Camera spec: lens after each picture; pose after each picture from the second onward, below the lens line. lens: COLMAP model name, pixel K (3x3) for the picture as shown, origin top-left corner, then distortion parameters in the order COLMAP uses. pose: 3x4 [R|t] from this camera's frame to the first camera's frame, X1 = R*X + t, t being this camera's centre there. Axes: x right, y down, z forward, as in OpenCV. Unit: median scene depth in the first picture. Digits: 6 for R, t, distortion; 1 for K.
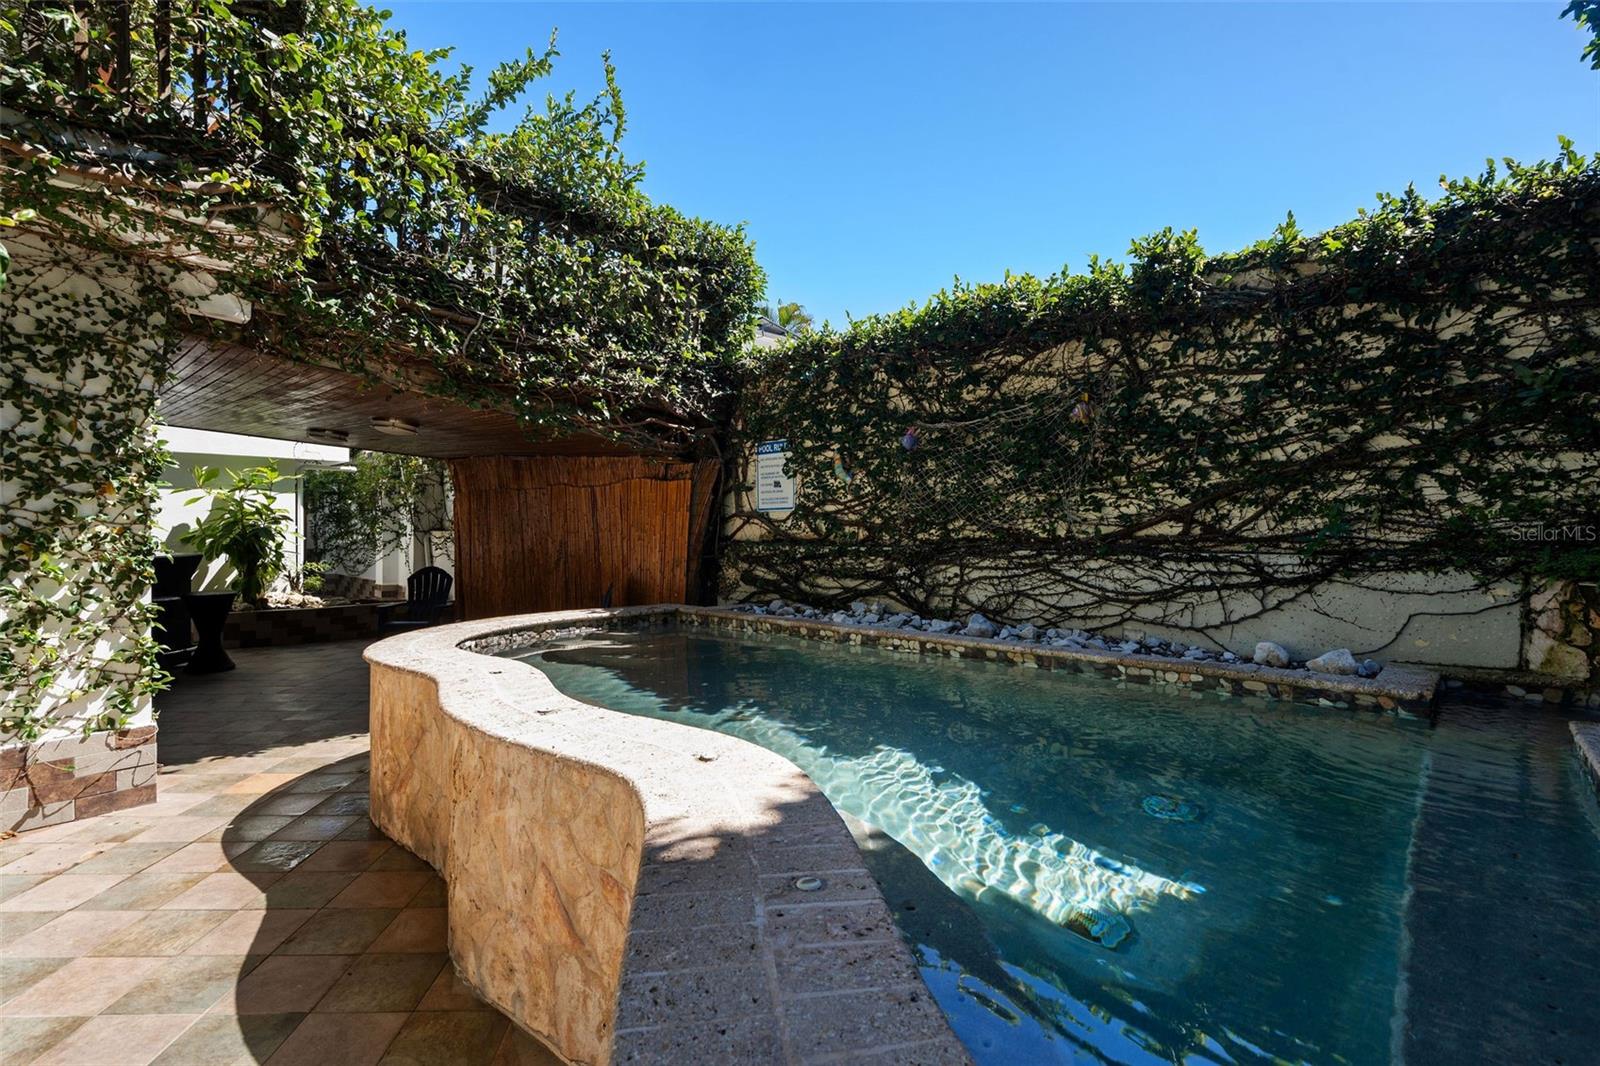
lens RADIAL K [[732.0, 0, 800.1], [0, 732.0, 533.3], [0, 0, 1]] dist [0.001053, 0.000113]
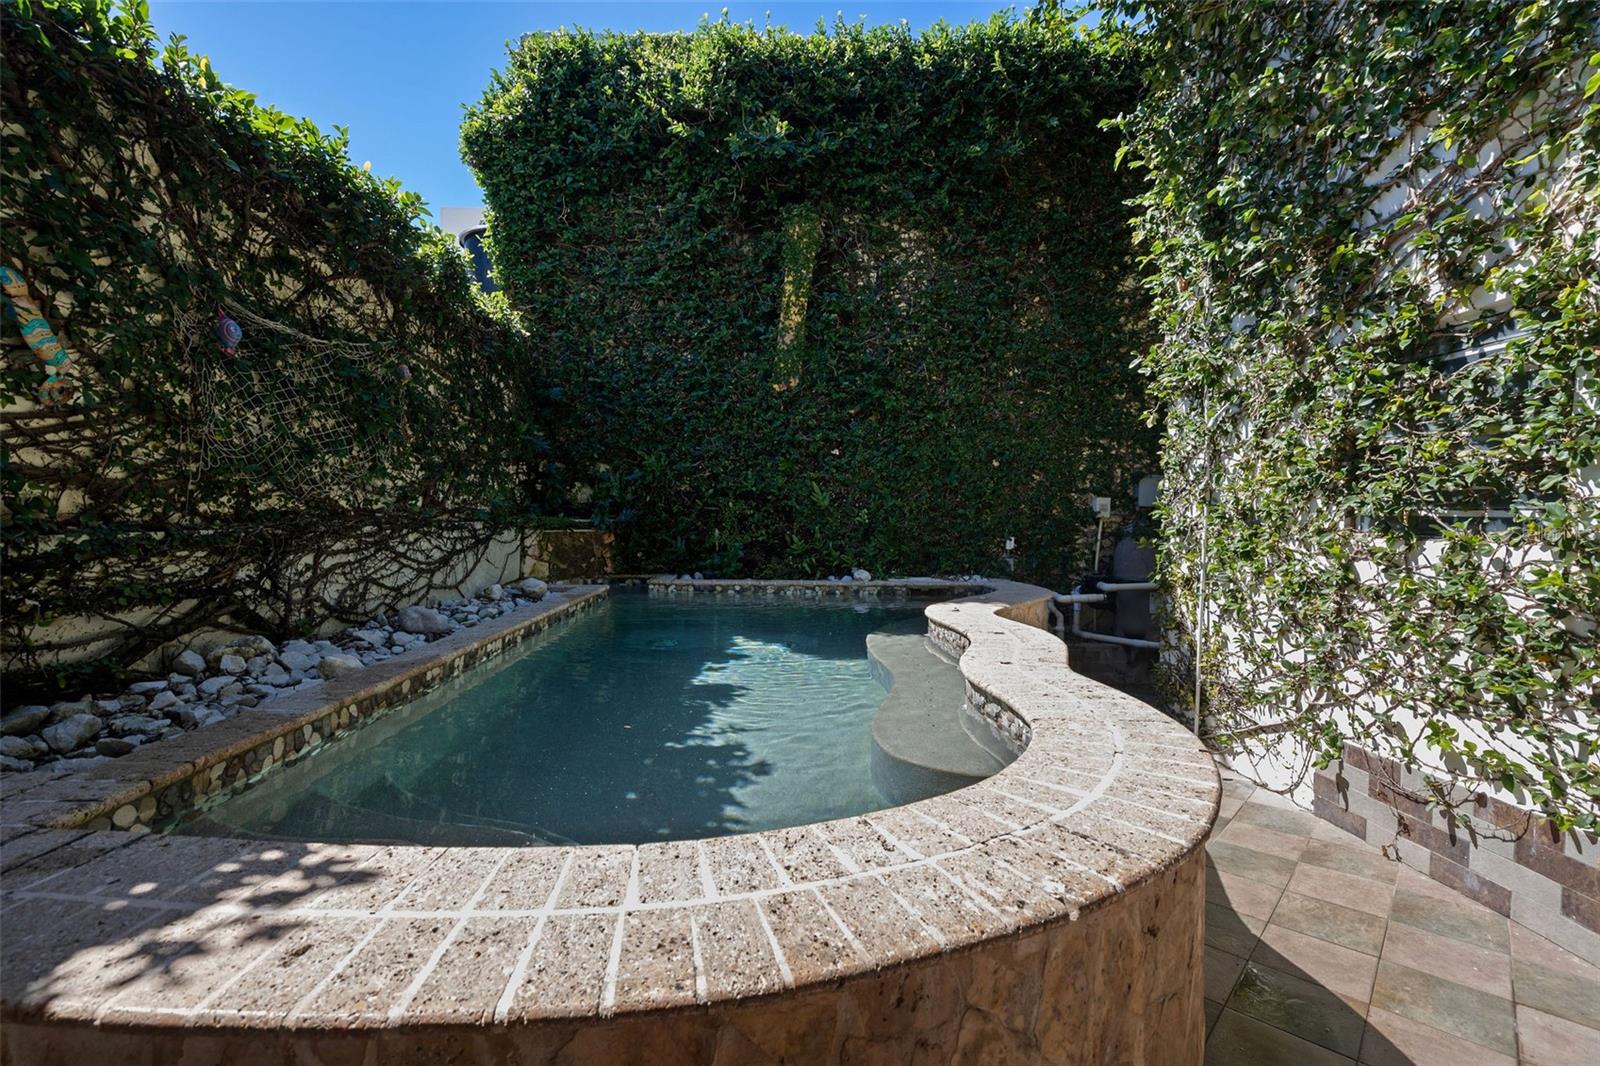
lens RADIAL K [[732.0, 0, 800.1], [0, 732.0, 528.5], [0, 0, 1]] dist [0.001053, 0.000113]
pose [[-0.681789, -0.020438, 0.731264, -0.574047], [-0.004016, 0.999699, 0.024196, 0.004702], [-0.731538, 0.013559, -0.681666, 1.135034]]
